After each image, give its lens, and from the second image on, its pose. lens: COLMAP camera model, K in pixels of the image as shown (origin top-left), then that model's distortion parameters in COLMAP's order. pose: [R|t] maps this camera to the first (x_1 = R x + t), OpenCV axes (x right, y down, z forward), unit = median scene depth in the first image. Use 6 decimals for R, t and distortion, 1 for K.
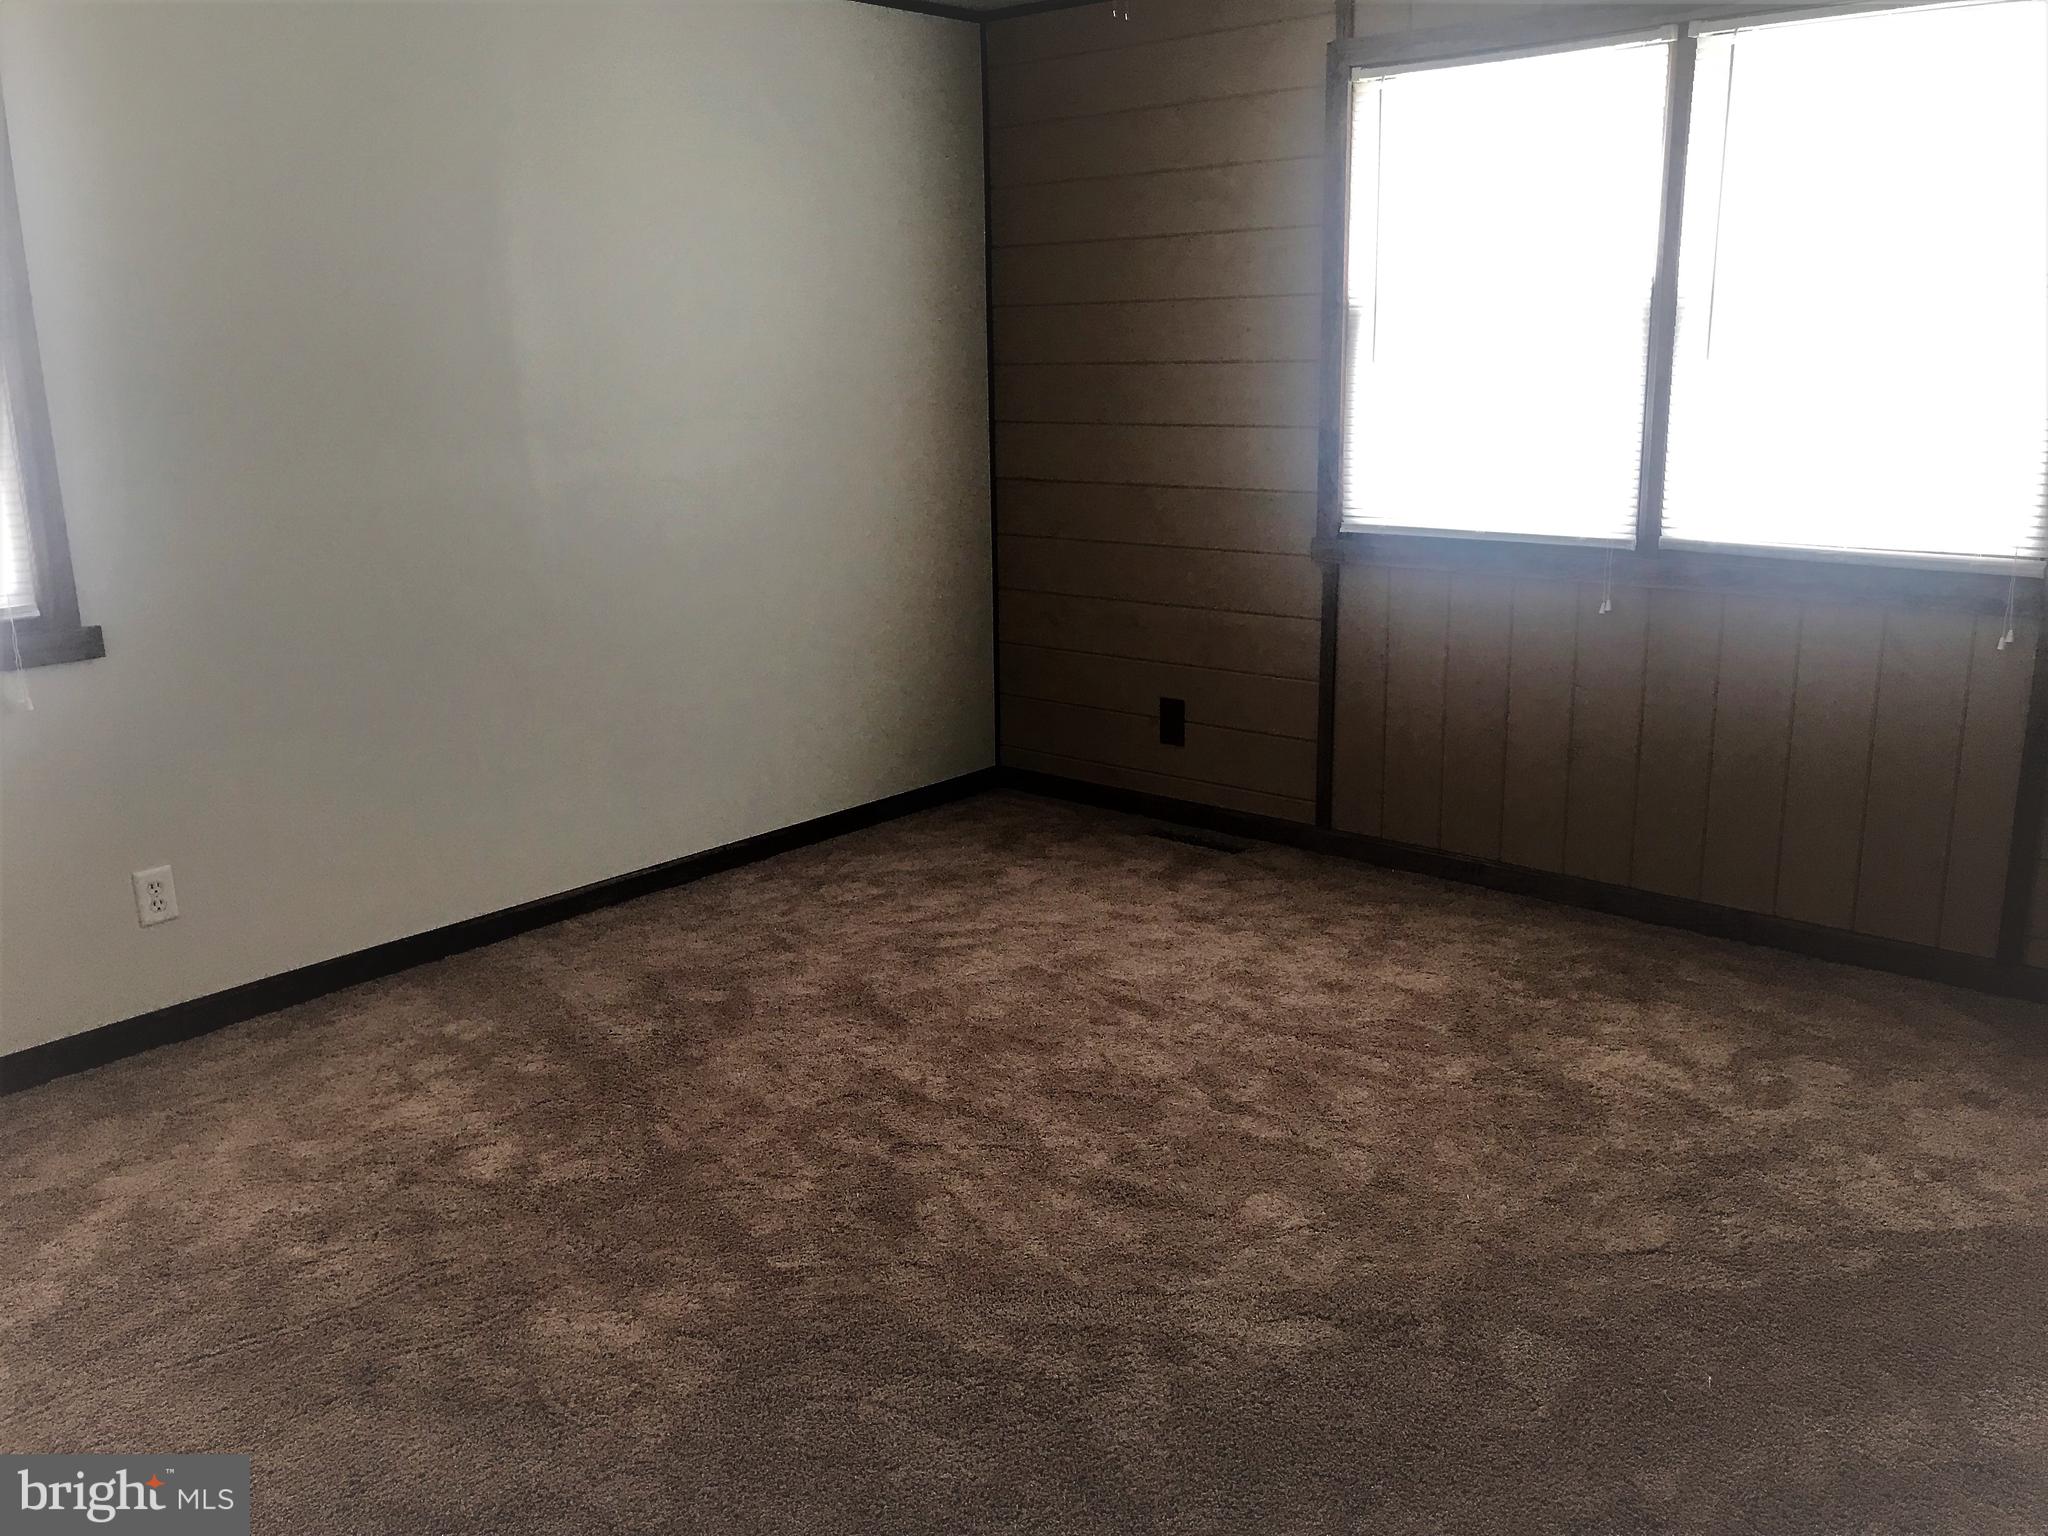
lens RADIAL K [[1684.7, 0, 1024.0], [0, 1684.7, 768.0], [0, 0, 1]] dist [0.001348, -0.003929]
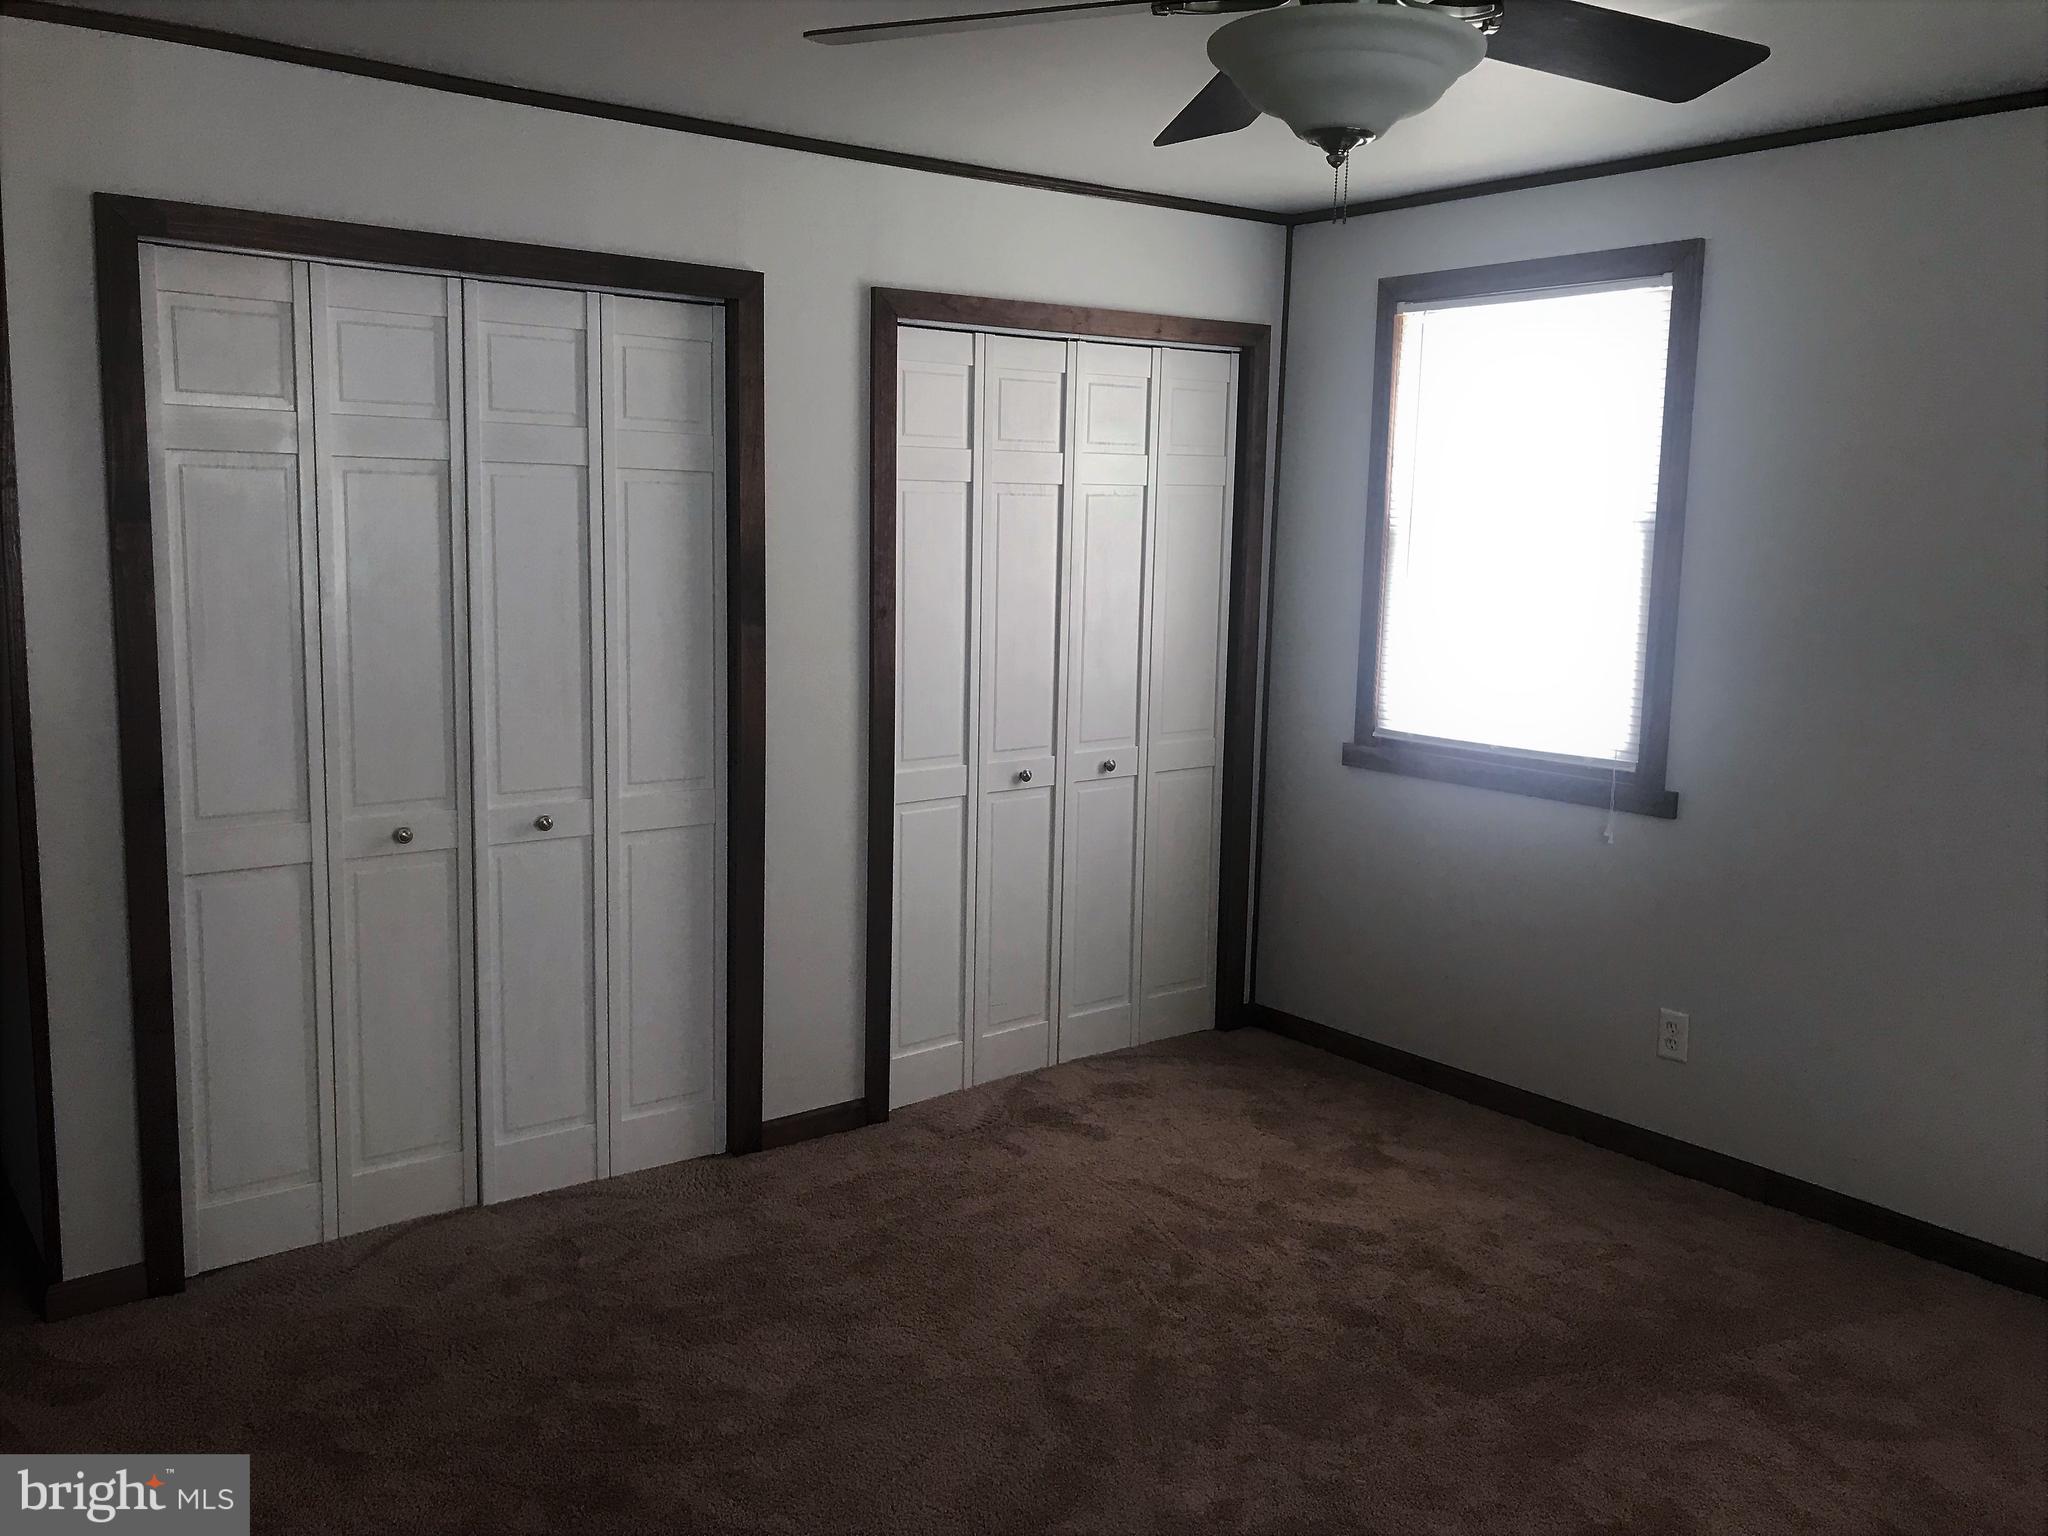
lens RADIAL K [[1684.7, 0, 1024.0], [0, 1684.7, 768.0], [0, 0, 1]] dist [0.001348, -0.003929]
pose [[-0.276861, 0.127752, -0.952380, 0.681522], [-0.234217, 0.952258, 0.195823, -0.222536], [0.931928, 0.277280, -0.233722, 0.847695]]
